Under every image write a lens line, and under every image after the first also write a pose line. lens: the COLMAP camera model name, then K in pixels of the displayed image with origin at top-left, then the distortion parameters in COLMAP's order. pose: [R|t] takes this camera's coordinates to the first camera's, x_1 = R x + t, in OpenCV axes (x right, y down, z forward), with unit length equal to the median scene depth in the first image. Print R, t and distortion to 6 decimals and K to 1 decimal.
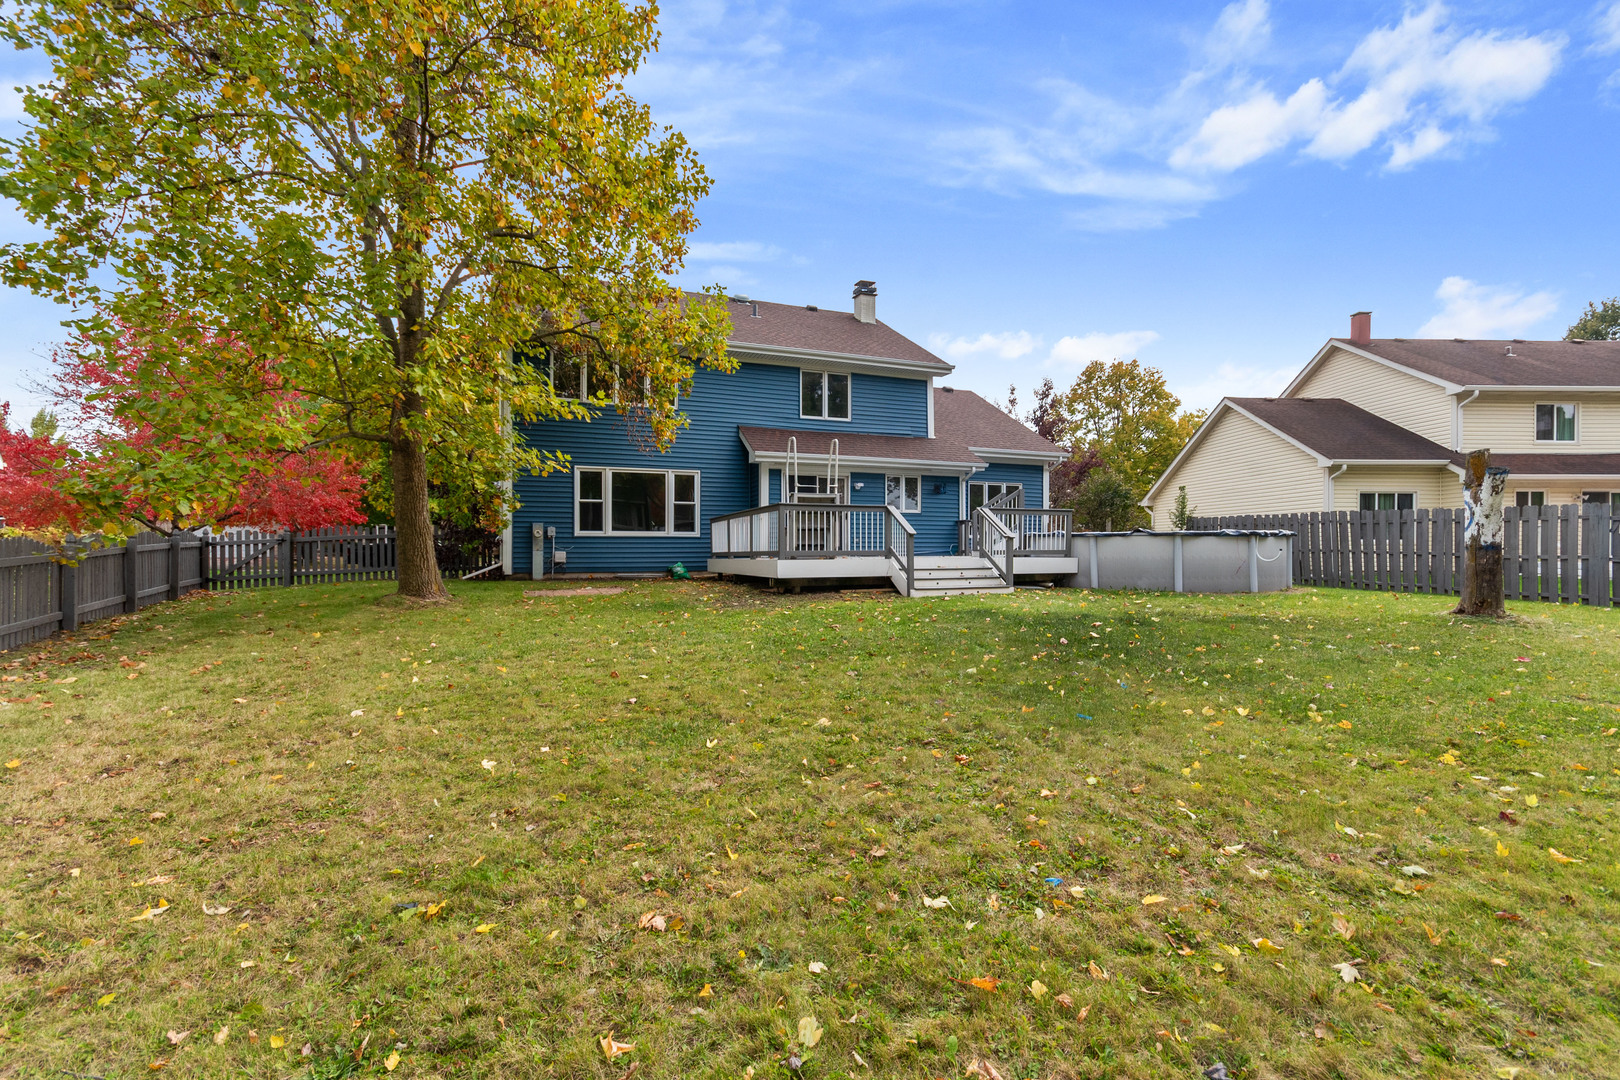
lens RADIAL K [[707.8, 0, 804.2], [0, 707.8, 538.7], [0, 0, 1]] dist [0.003606, -0.002606]
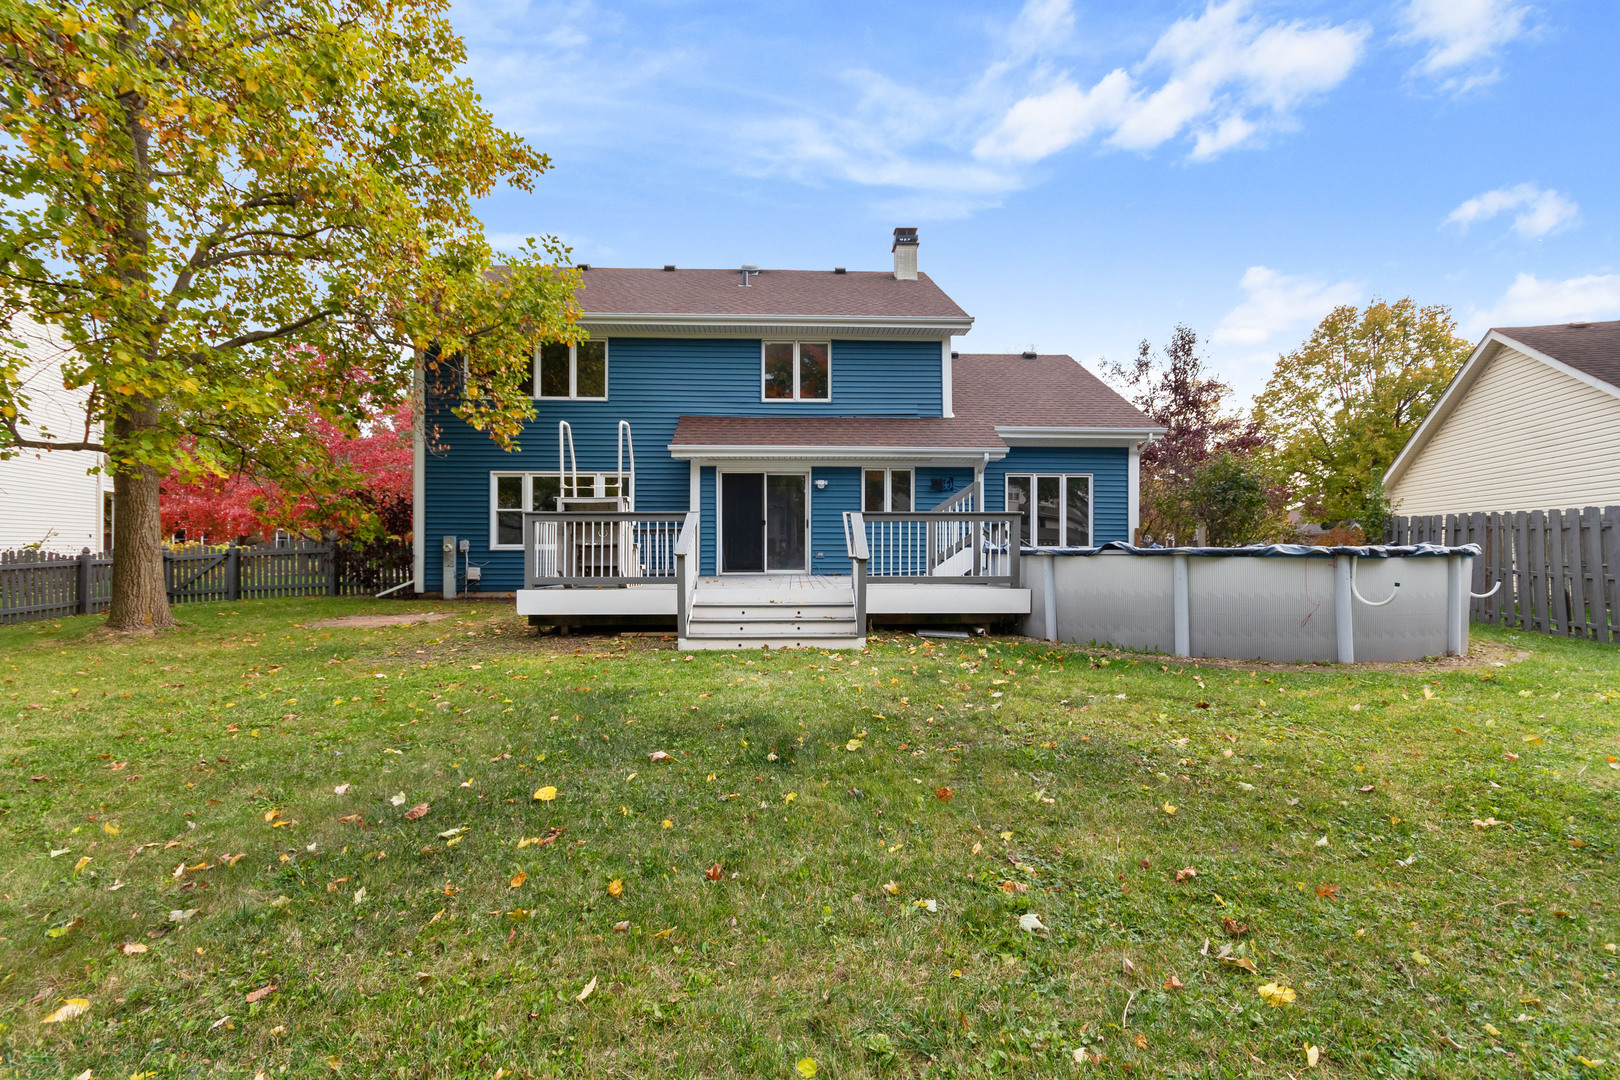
lens RADIAL K [[707.8, 0, 813.9], [0, 707.8, 541.2], [0, 0, 1]] dist [0.003606, -0.002606]
pose [[0.944650, -0.003301, -0.328063, 0.310815], [0.003823, 0.999992, 0.000946, -0.012693], [0.328057, -0.002148, 0.944655, 0.258303]]
